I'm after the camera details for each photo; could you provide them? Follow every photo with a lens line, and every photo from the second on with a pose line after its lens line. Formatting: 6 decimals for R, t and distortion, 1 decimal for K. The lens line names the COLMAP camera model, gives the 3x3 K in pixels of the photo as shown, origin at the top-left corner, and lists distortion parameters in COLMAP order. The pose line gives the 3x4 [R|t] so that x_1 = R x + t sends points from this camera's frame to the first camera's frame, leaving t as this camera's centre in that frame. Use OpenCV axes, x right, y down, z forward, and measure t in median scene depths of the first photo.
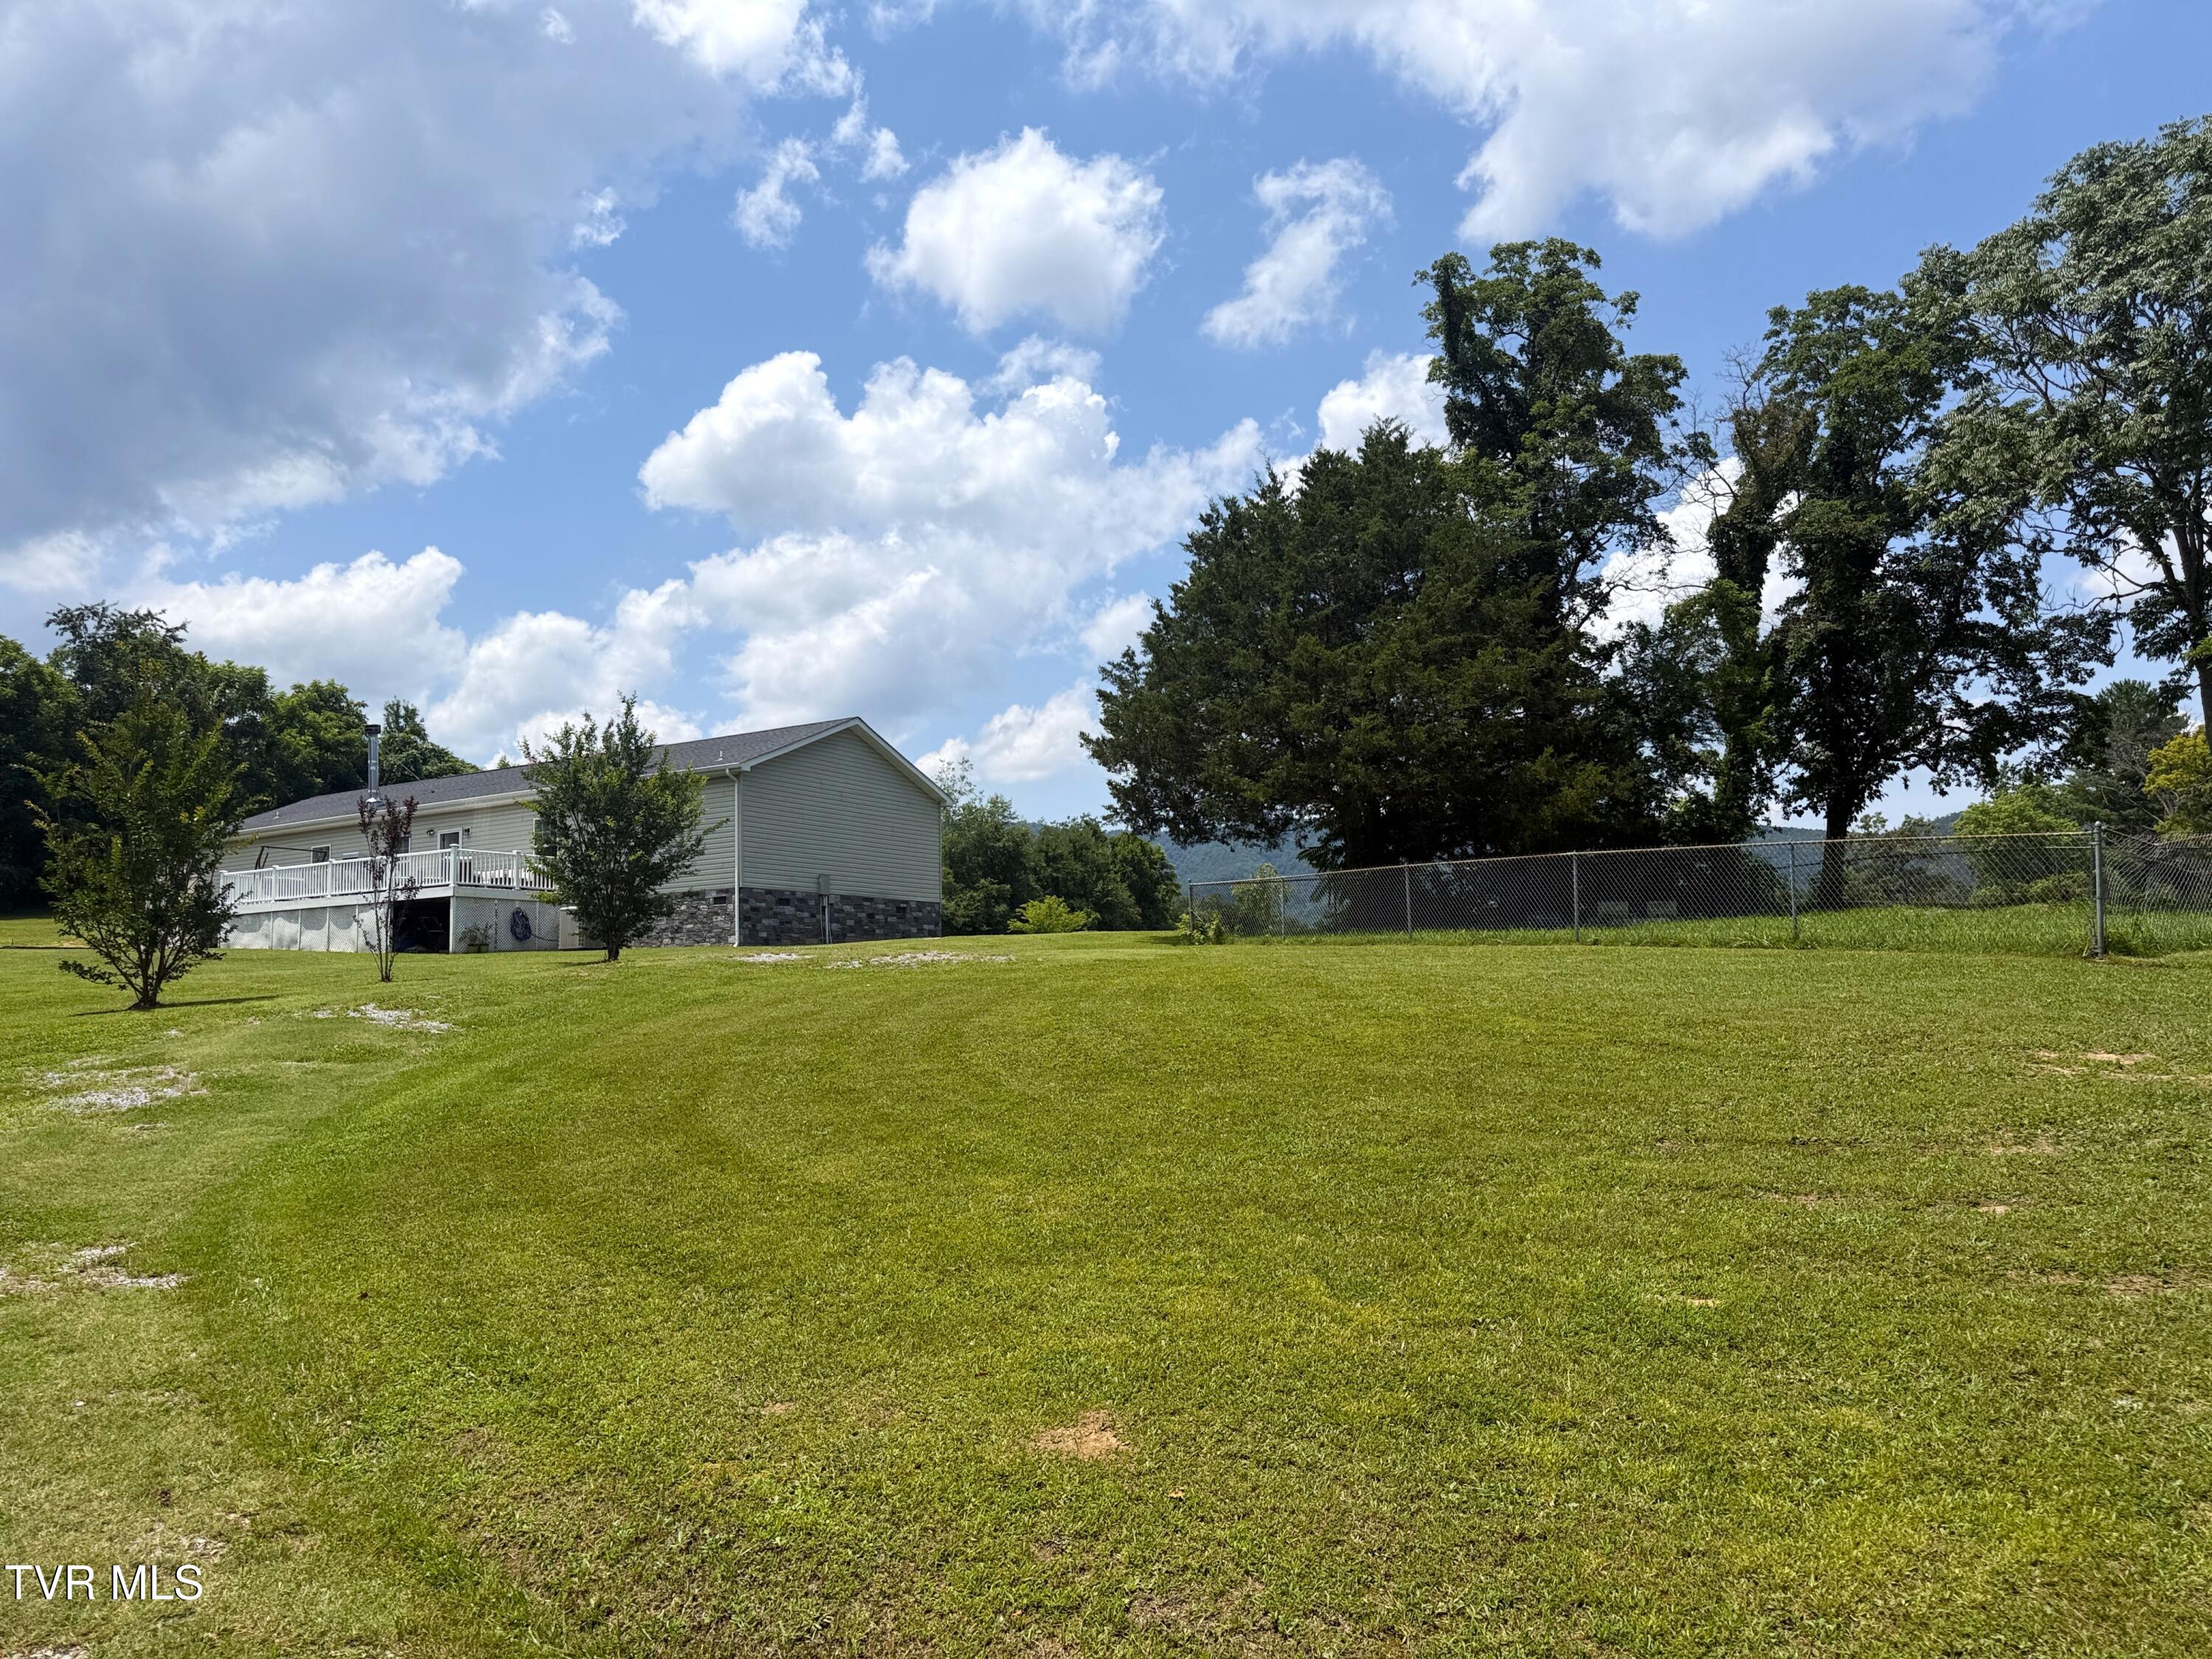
lens RADIAL K [[1537.4, 0, 1096.0], [0, 1537.4, 831.2], [0, 0, 1]] dist [0.058066, -0.036700]
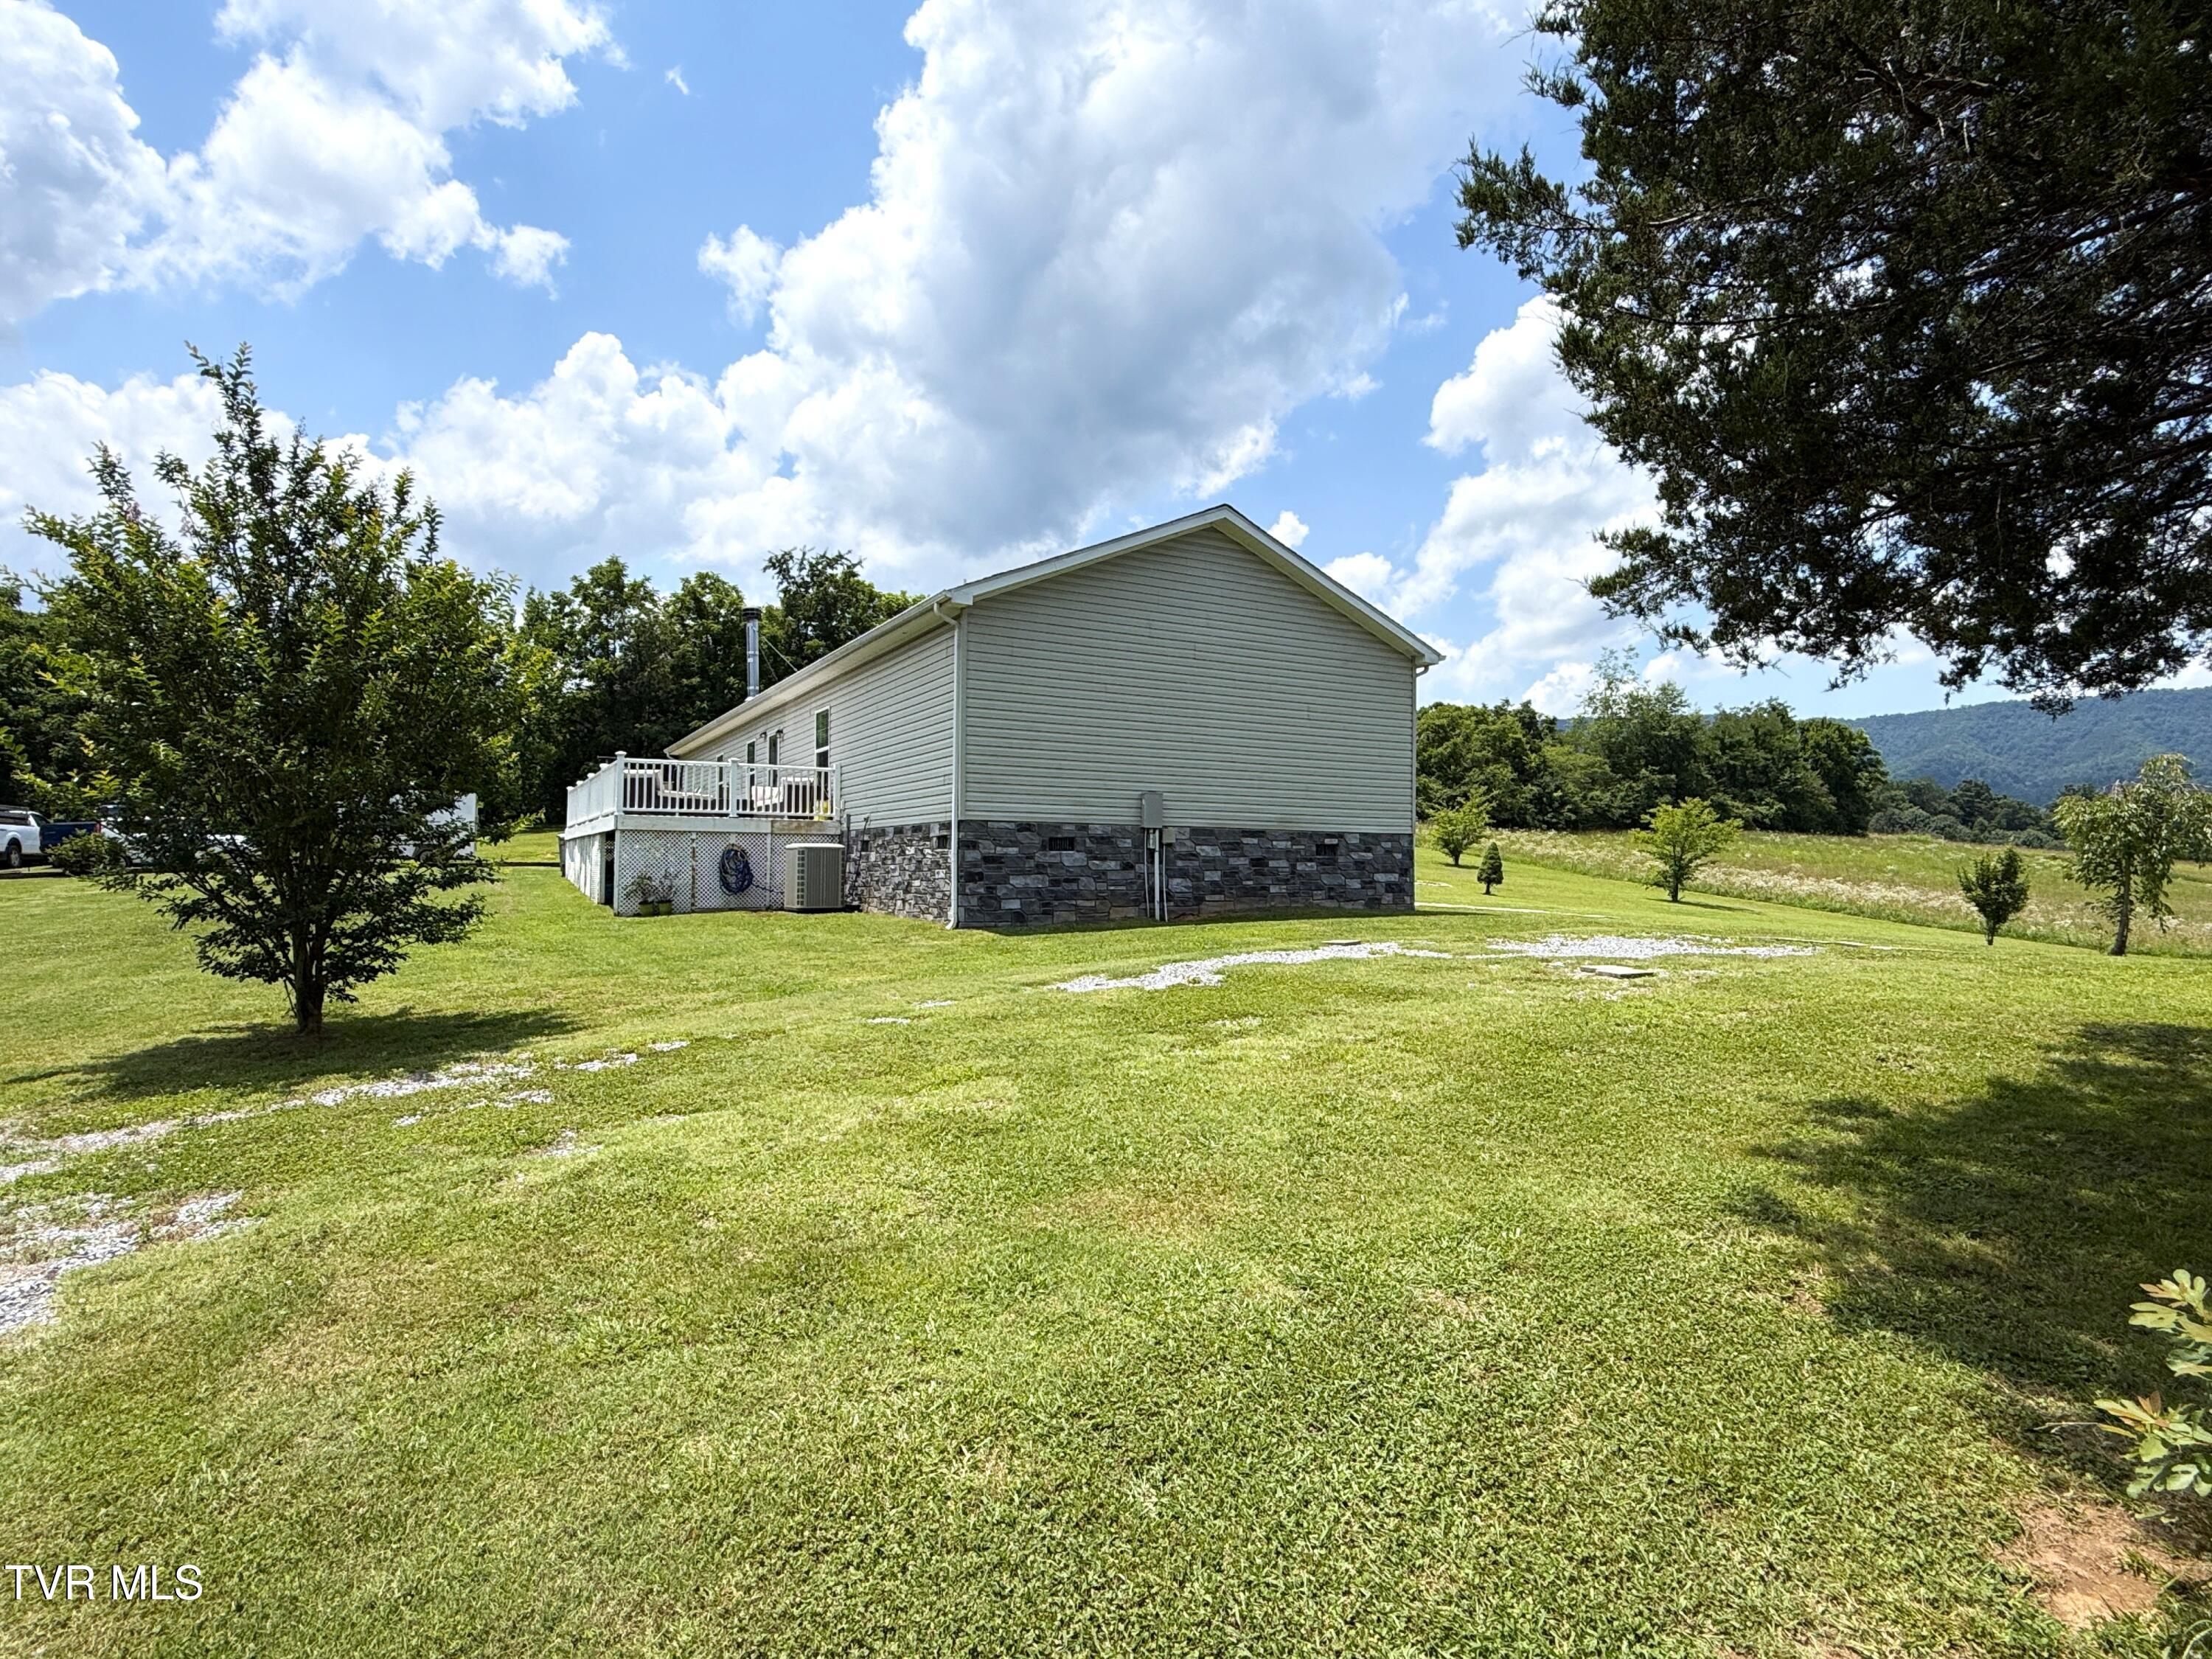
lens RADIAL K [[1182.6, 0, 1113.3], [0, 1182.6, 835.3], [0, 0, 1]] dist [0.017668, 0.001321]
pose [[0.868956, 0.015412, -0.494649, 0.022038], [0.028197, 0.996349, 0.080579, 0.008774], [0.494085, -0.083968, 0.865349, 0.611153]]
